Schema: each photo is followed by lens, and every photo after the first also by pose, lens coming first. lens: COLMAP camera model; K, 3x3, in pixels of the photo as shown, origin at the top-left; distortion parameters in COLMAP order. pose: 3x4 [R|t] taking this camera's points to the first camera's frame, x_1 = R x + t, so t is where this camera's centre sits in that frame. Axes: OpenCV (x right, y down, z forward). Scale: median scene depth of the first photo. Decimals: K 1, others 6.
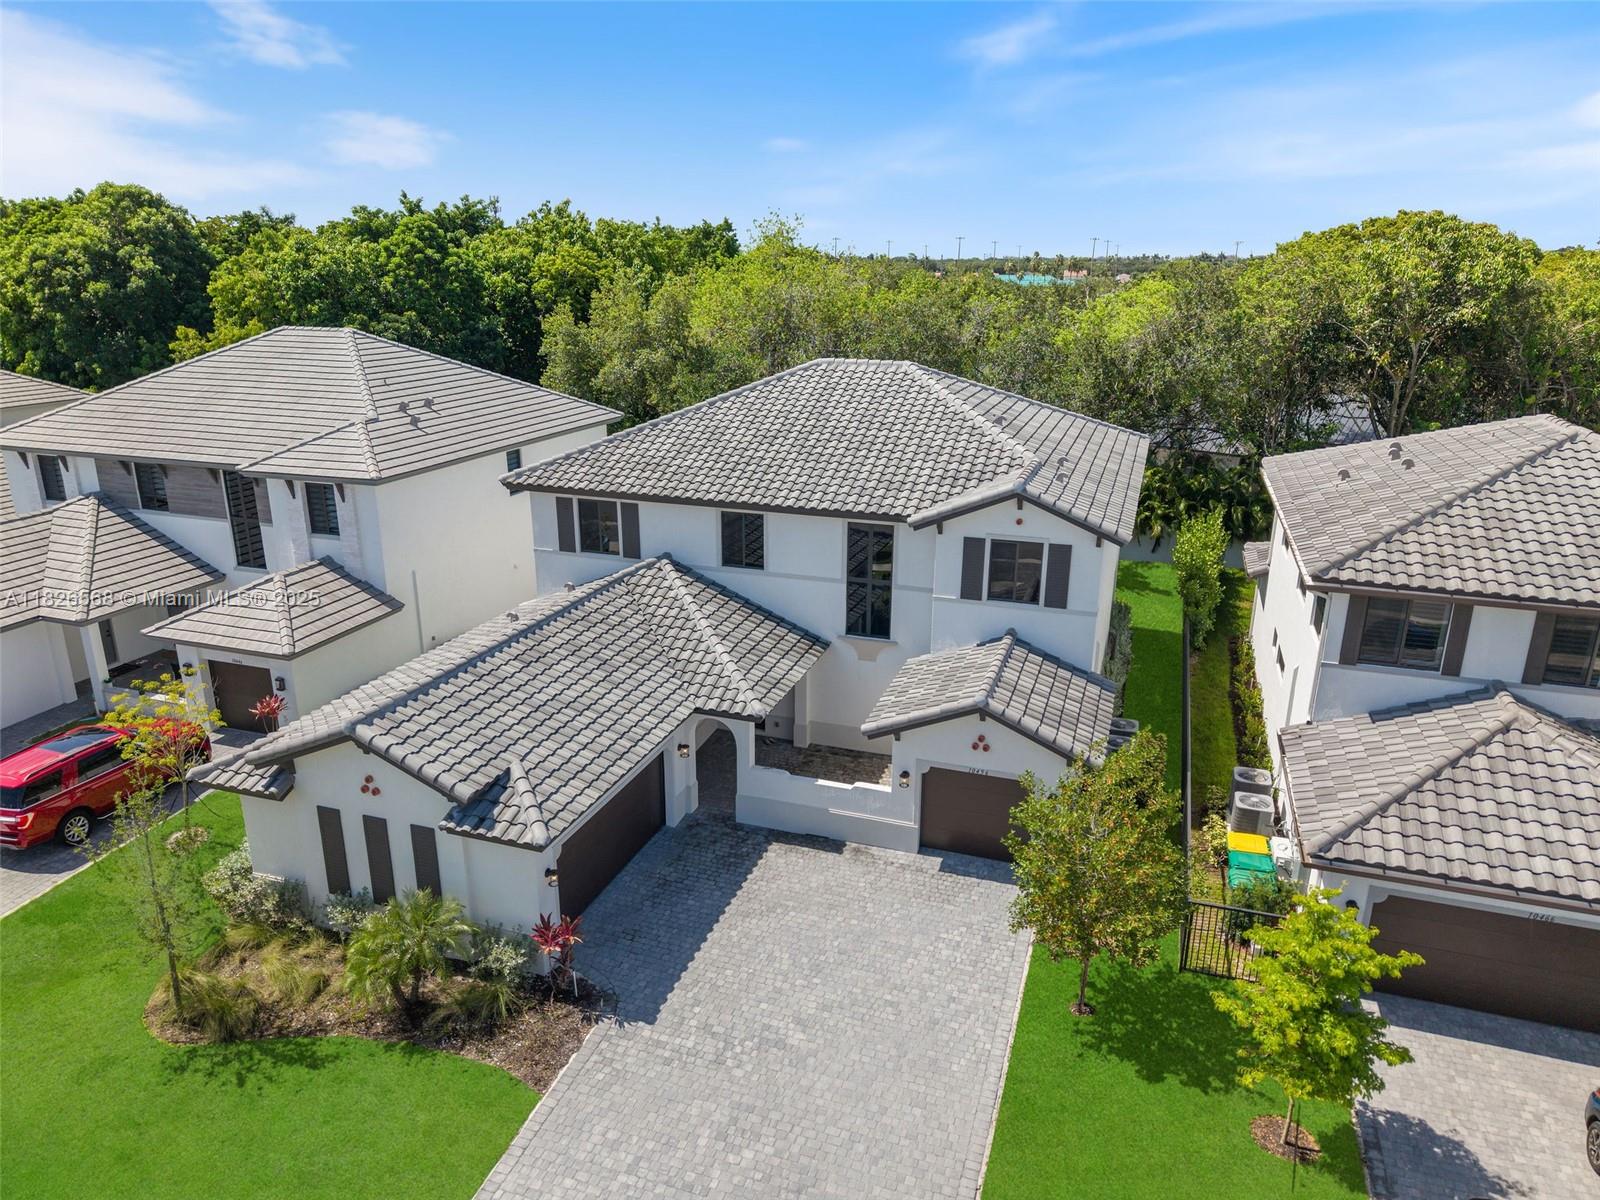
lens RADIAL K [[1067.2, 0, 805.9], [0, 1067.2, 608.8], [0, 0, 1]] dist [0.003299, 0.000465]
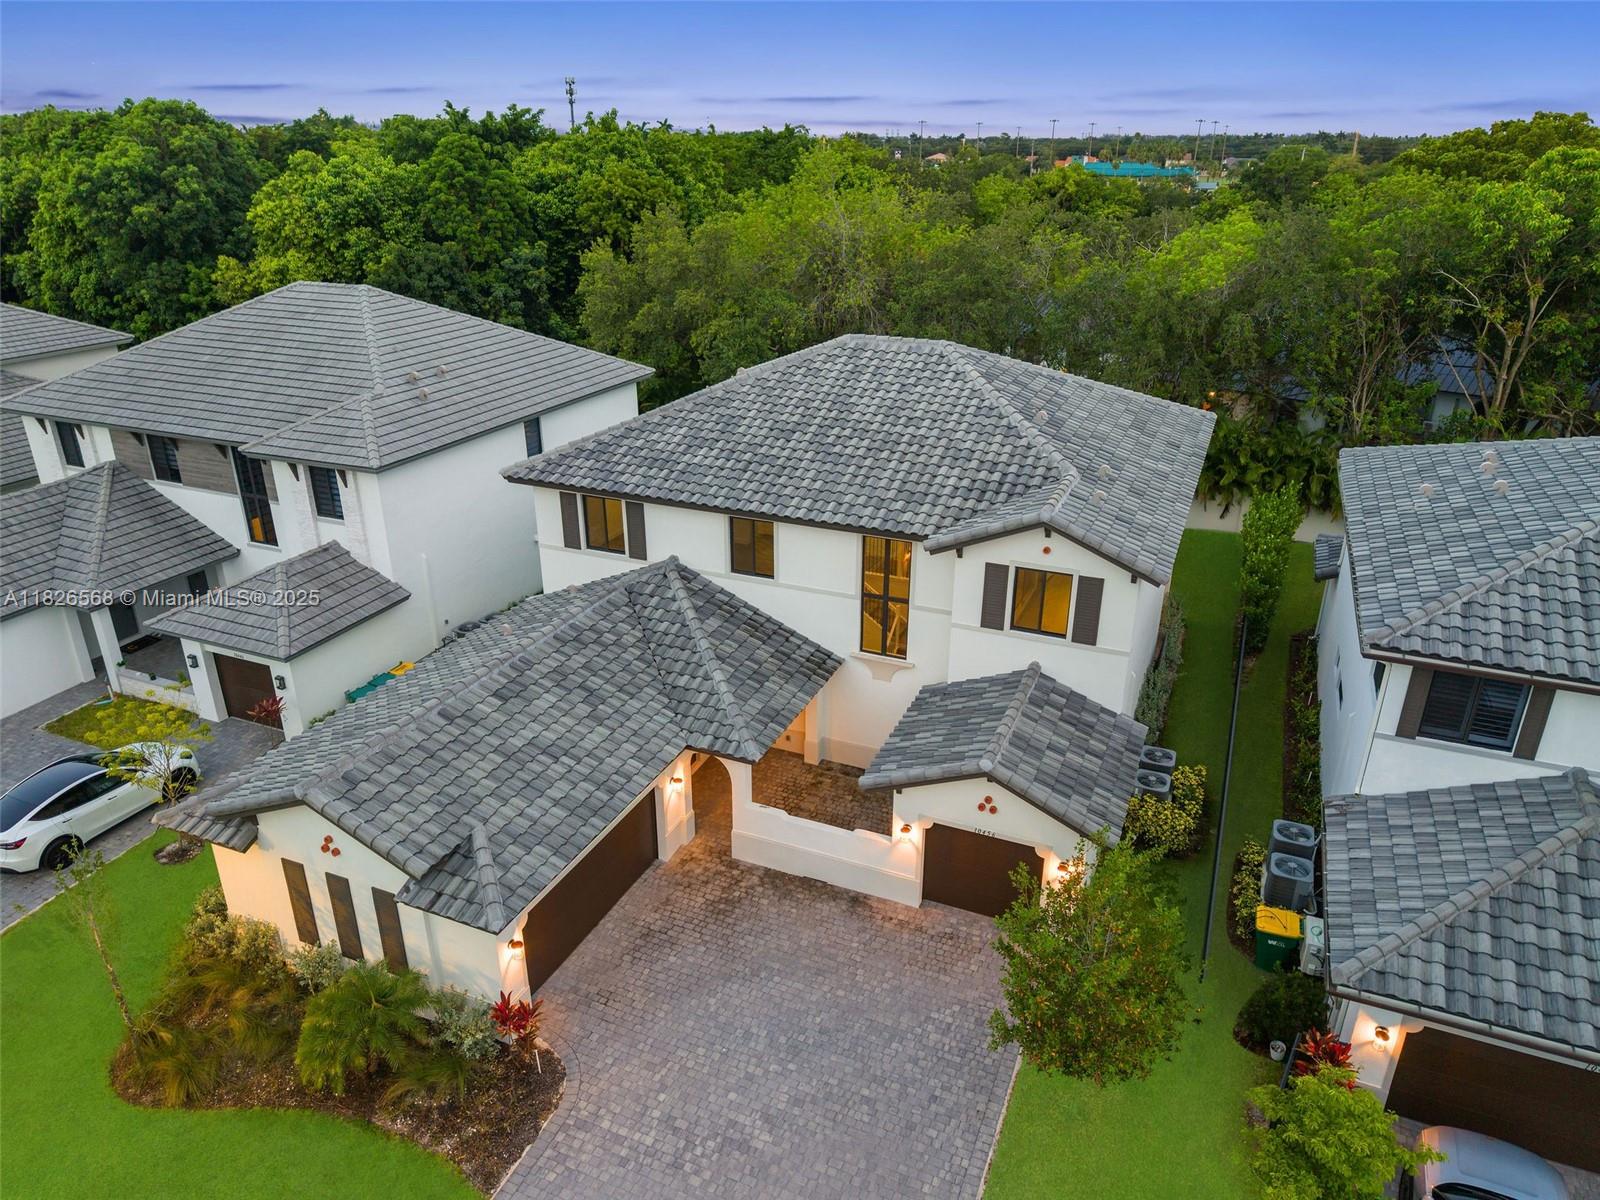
lens RADIAL K [[1067.2, 0, 805.9], [0, 1067.2, 608.8], [0, 0, 1]] dist [0.003299, 0.000465]
pose [[0.997155, 0.027232, -0.070284, 0.060193], [-0.020137, 0.994808, 0.099757, -0.115378], [0.072636, -0.098058, 0.992526, 0.080069]]
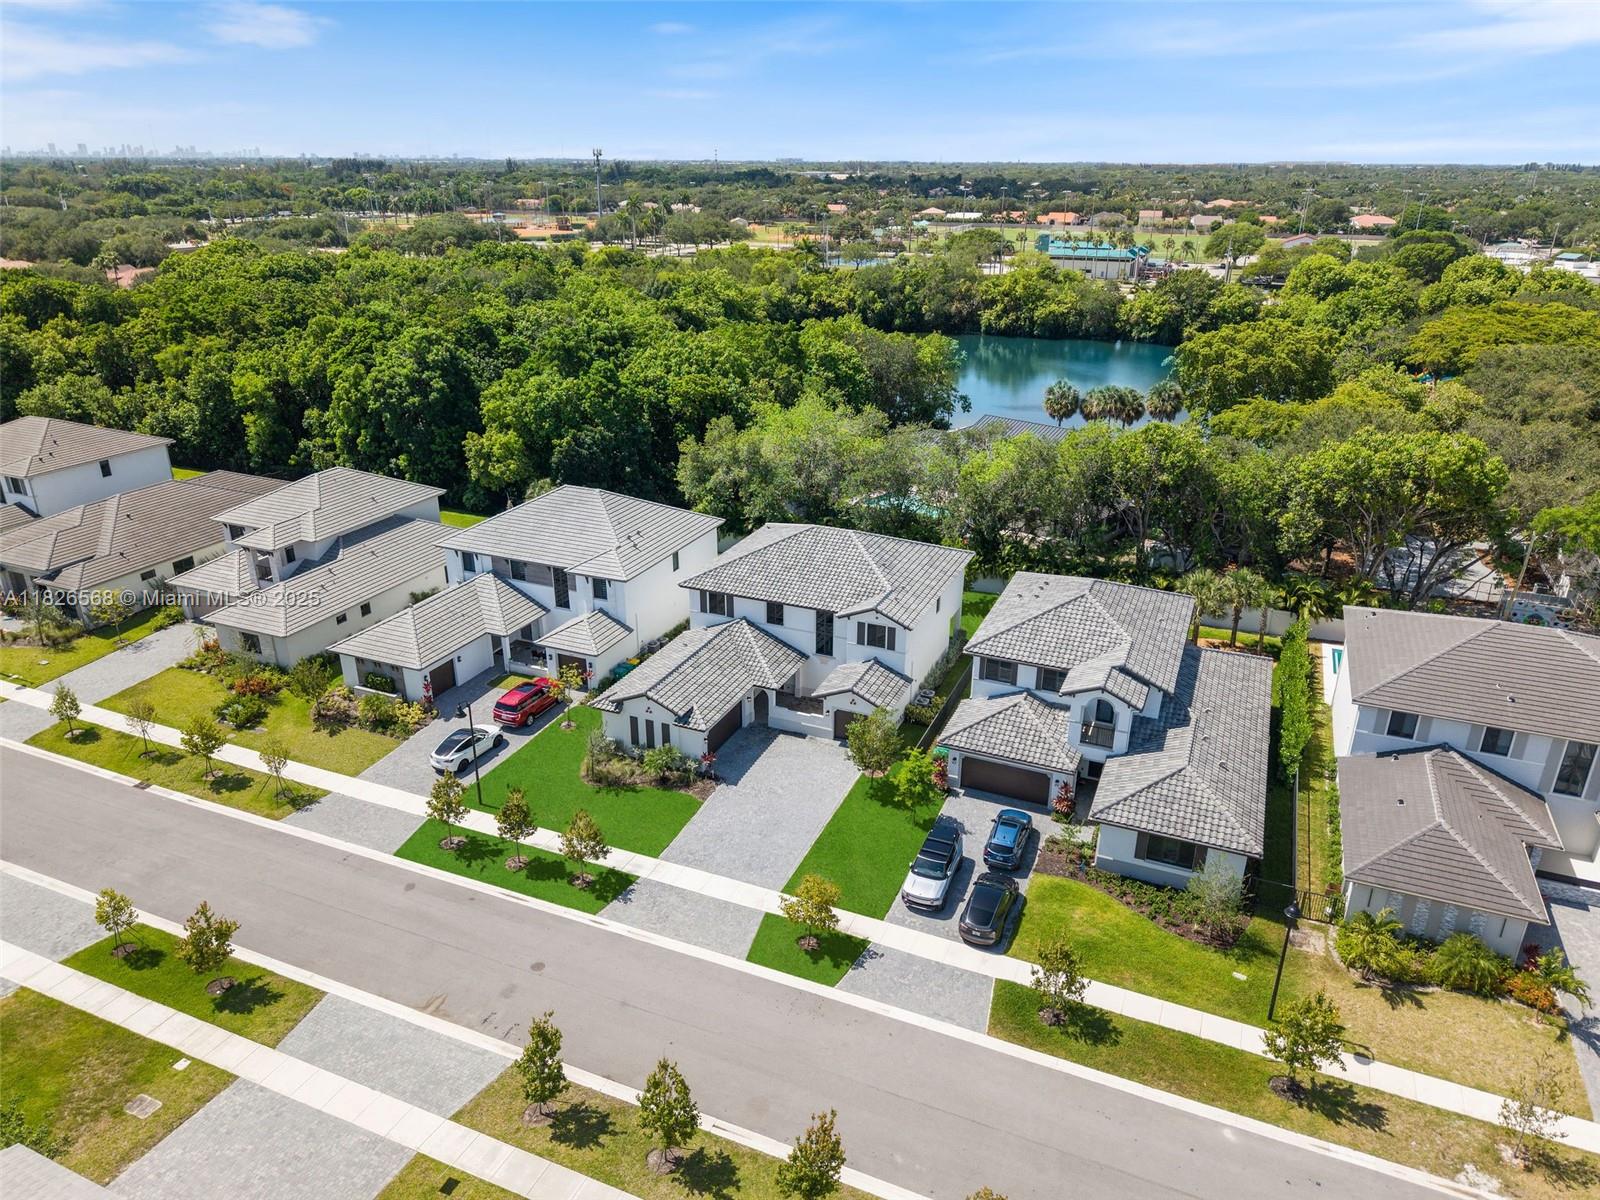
lens RADIAL K [[1069.3, 0, 800.0], [0, 1069.3, 600.0], [0, 0, 1]] dist [0.068268, -0.000703]
pose [[0.996341, 0.028443, -0.080599, 0.217329], [-0.022260, 0.996814, 0.076595, -0.317325], [0.082521, -0.074521, 0.993799, -1.608101]]
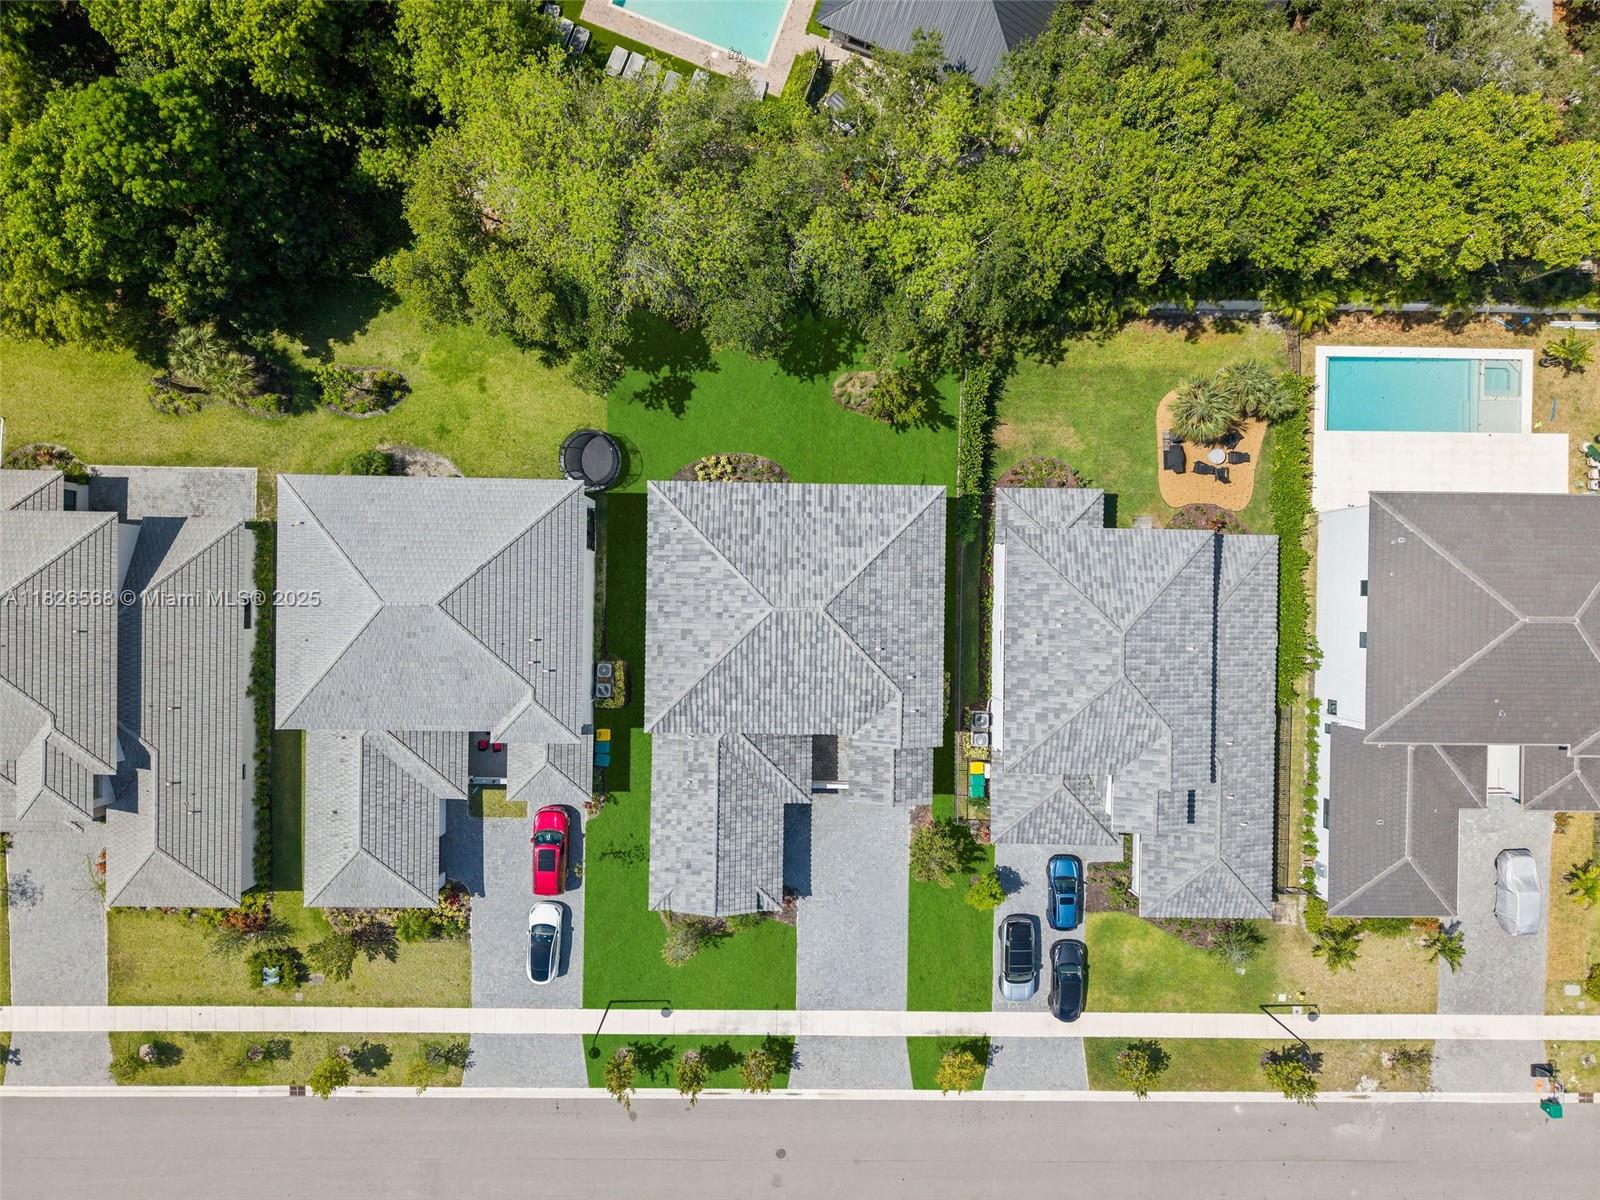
lens RADIAL K [[1067.2, 0, 805.9], [0, 1067.2, 608.8], [0, 0, 1]] dist [0.003299, 0.000465]
pose [[0.952179, -0.305176, 0.014962, 0.052545], [0.083182, 0.306032, 0.948380, -2.398640], [-0.294001, -0.901783, 0.316782, 0.542154]]
